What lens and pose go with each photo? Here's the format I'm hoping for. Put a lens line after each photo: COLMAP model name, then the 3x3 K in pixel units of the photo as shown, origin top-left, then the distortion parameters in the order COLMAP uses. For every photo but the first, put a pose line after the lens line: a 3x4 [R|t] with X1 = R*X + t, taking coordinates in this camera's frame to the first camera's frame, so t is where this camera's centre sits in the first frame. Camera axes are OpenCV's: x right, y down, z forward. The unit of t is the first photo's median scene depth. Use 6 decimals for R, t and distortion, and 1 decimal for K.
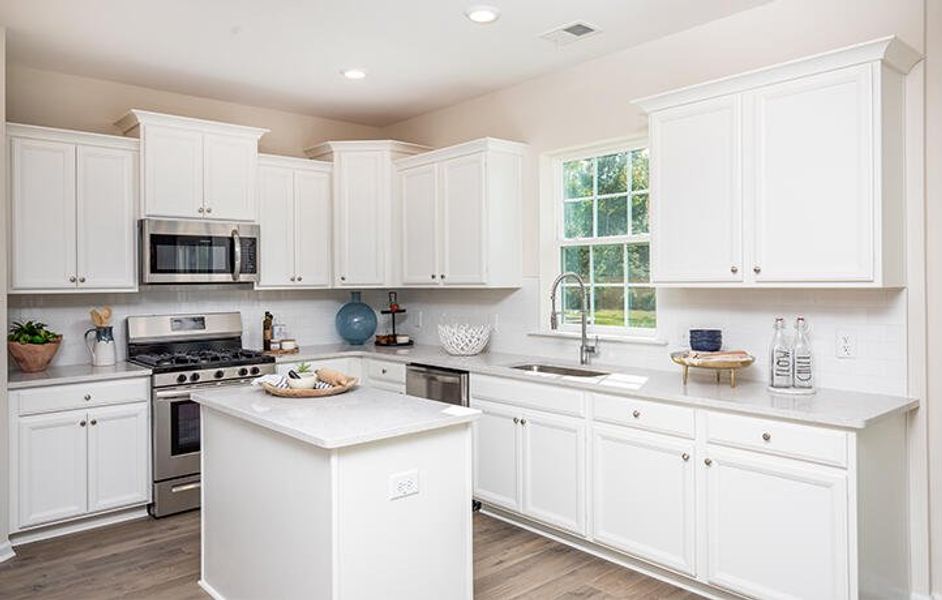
lens RADIAL K [[677.0, 0, 464.4], [0, 677.0, 282.5], [0, 0, 1]] dist [-0.001345, 0.003434]
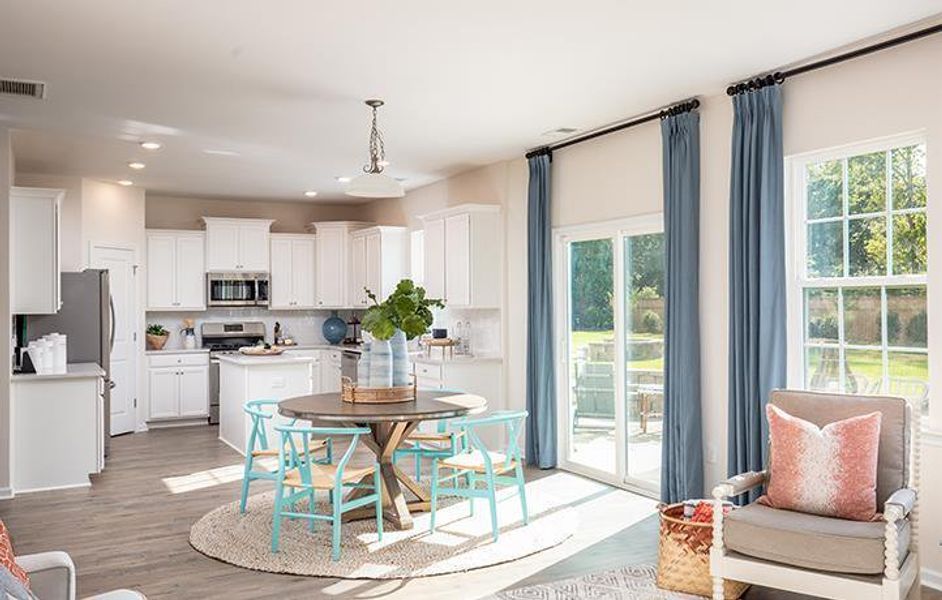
lens RADIAL K [[834.2, 0, 471.8], [0, 834.2, 299.5], [0, 0, 1]] dist [-0.012875, -0.005843]
pose [[0.972153, -0.000032, -0.234347, 0.779812], [-0.001468, 0.999980, -0.006225, -0.002818], [0.234343, 0.006396, 0.972133, -1.086988]]
